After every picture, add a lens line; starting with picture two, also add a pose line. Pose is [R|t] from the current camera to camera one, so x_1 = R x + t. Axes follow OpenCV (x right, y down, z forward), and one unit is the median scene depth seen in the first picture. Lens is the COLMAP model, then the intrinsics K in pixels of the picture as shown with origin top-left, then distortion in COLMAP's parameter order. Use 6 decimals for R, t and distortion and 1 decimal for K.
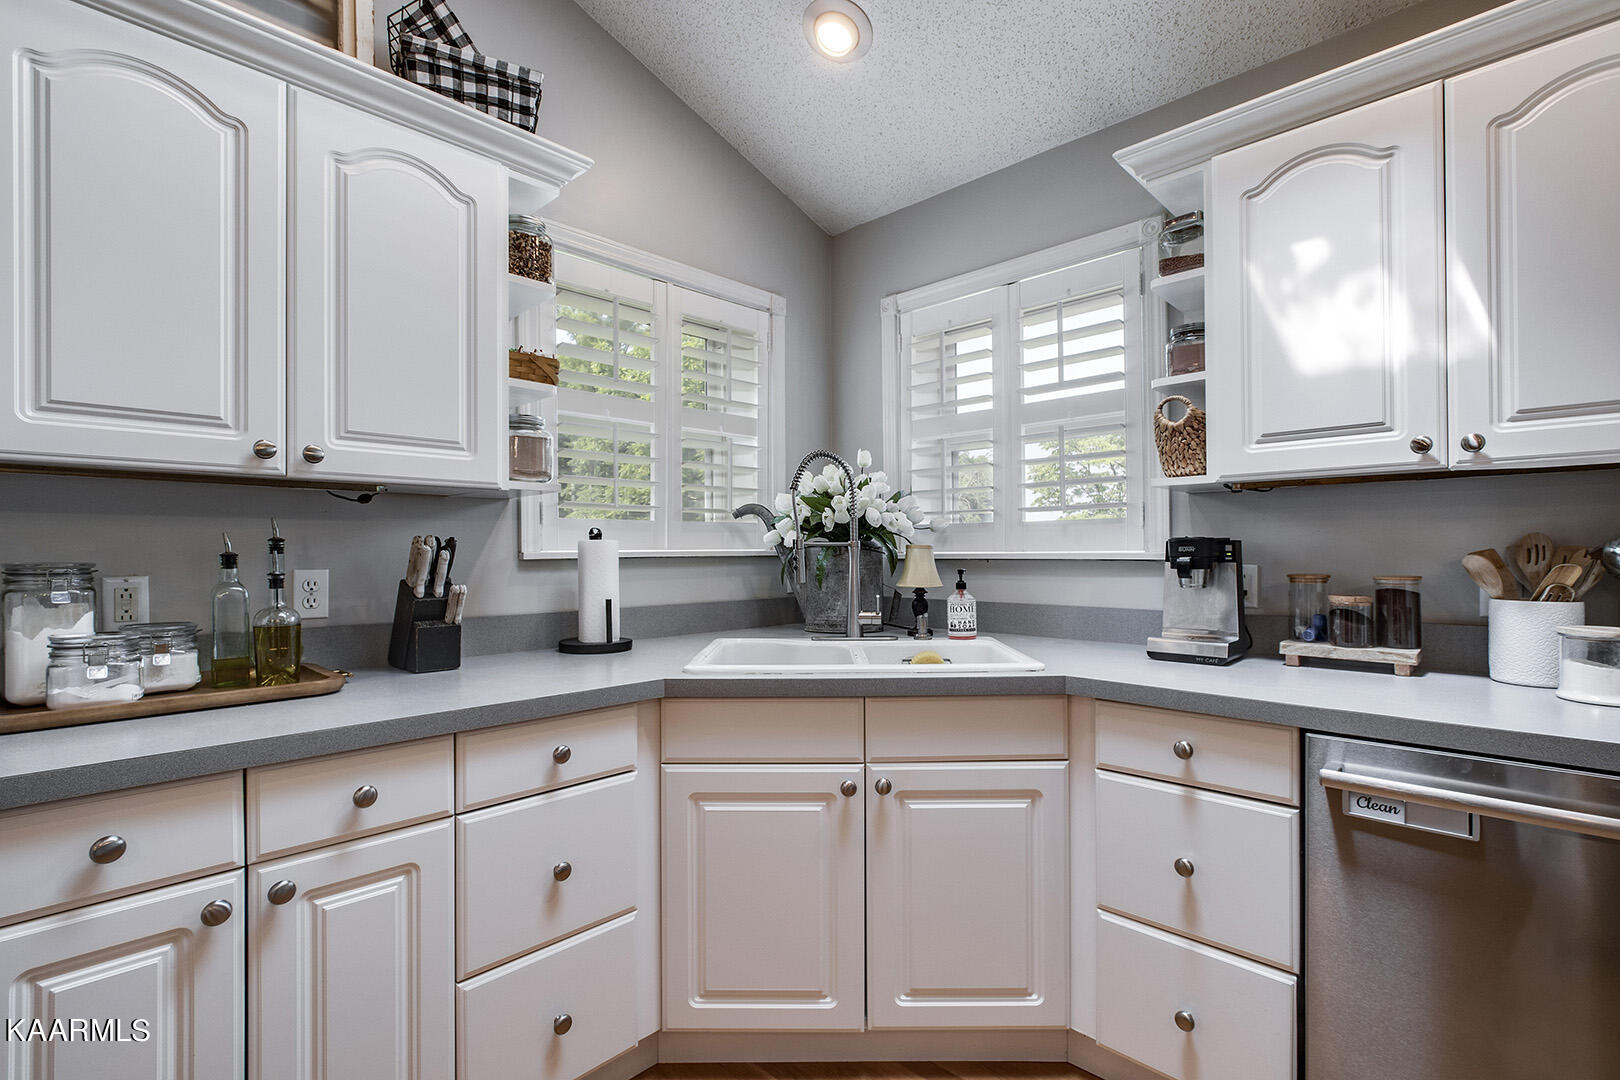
lens RADIAL K [[742.3, 0, 814.0], [0, 742.3, 552.2], [0, 0, 1]] dist [-0.005982, 0.001145]
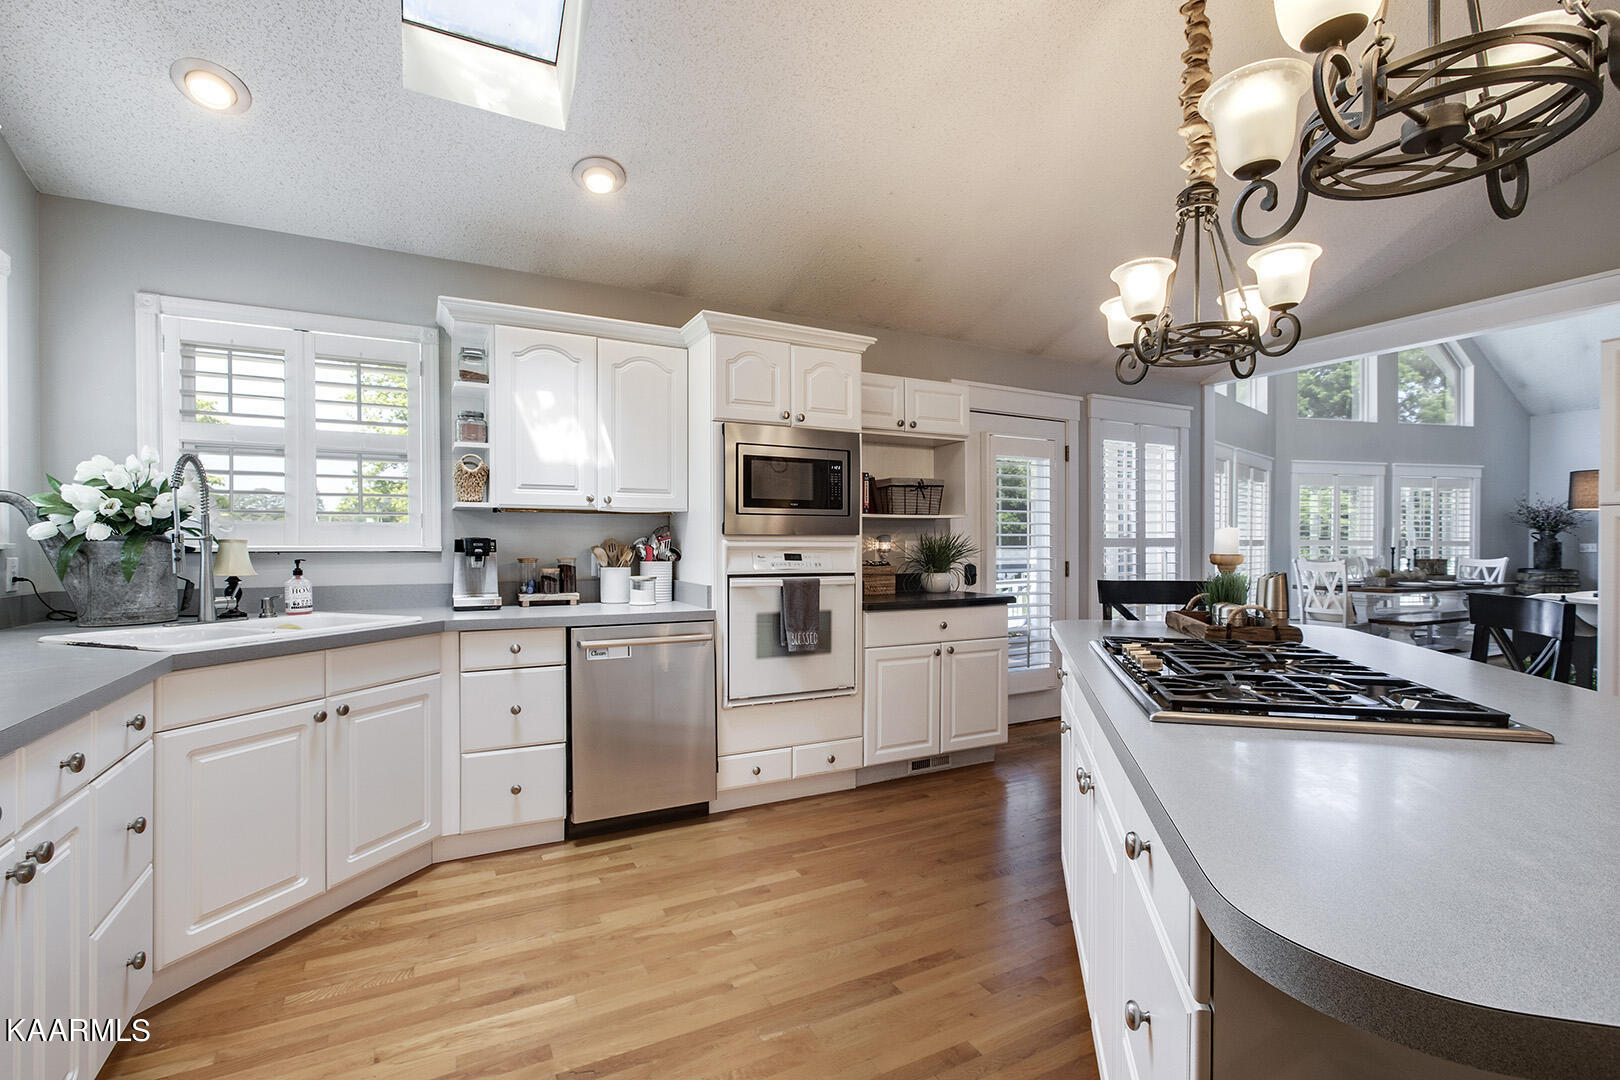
lens RADIAL K [[742.3, 0, 812.2], [0, 742.3, 553.0], [0, 0, 1]] dist [-0.005982, 0.001145]
pose [[0.315715, -0.004684, 0.948843, -0.906412], [-0.000692, 0.999986, 0.005167, 0.005861], [-0.948854, -0.002288, 0.315707, -0.284869]]
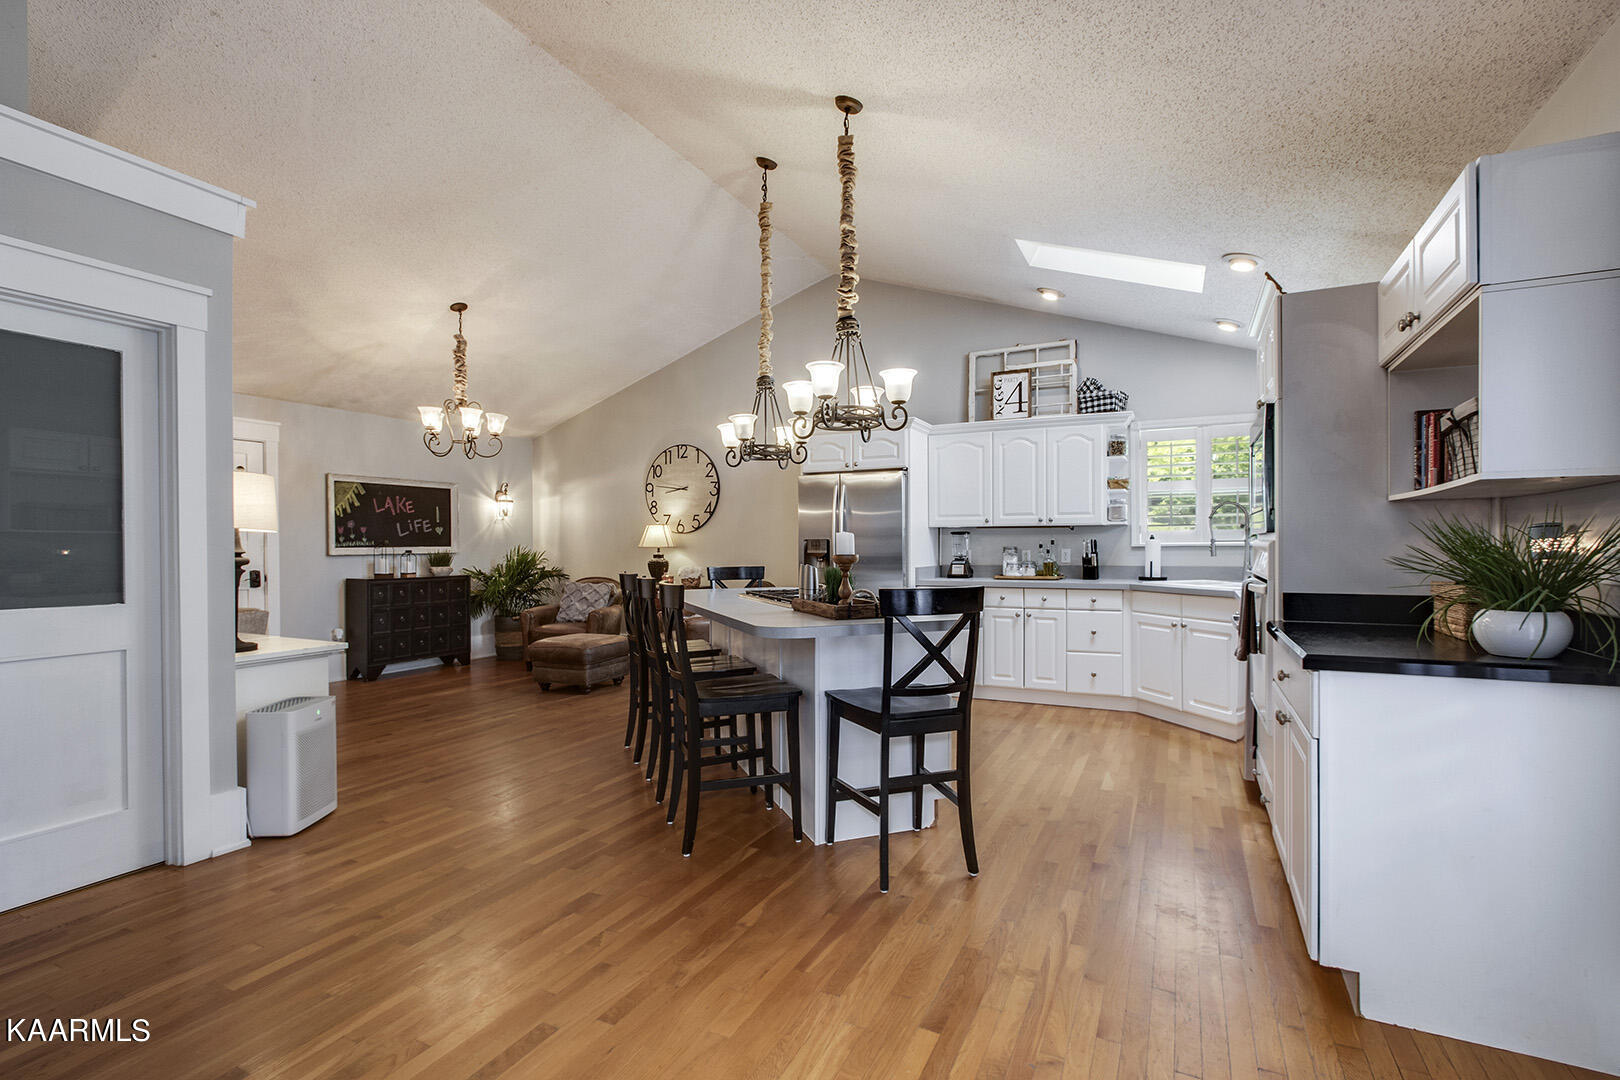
lens RADIAL K [[742.3, 0, 818.3], [0, 742.3, 541.5], [0, 0, 1]] dist [-0.005982, 0.001145]
pose [[0.311985, -0.000008, -0.950087, 2.239178], [0.003371, 0.999994, 0.001099, -0.019970], [0.950081, -0.003546, 0.311983, -1.179942]]
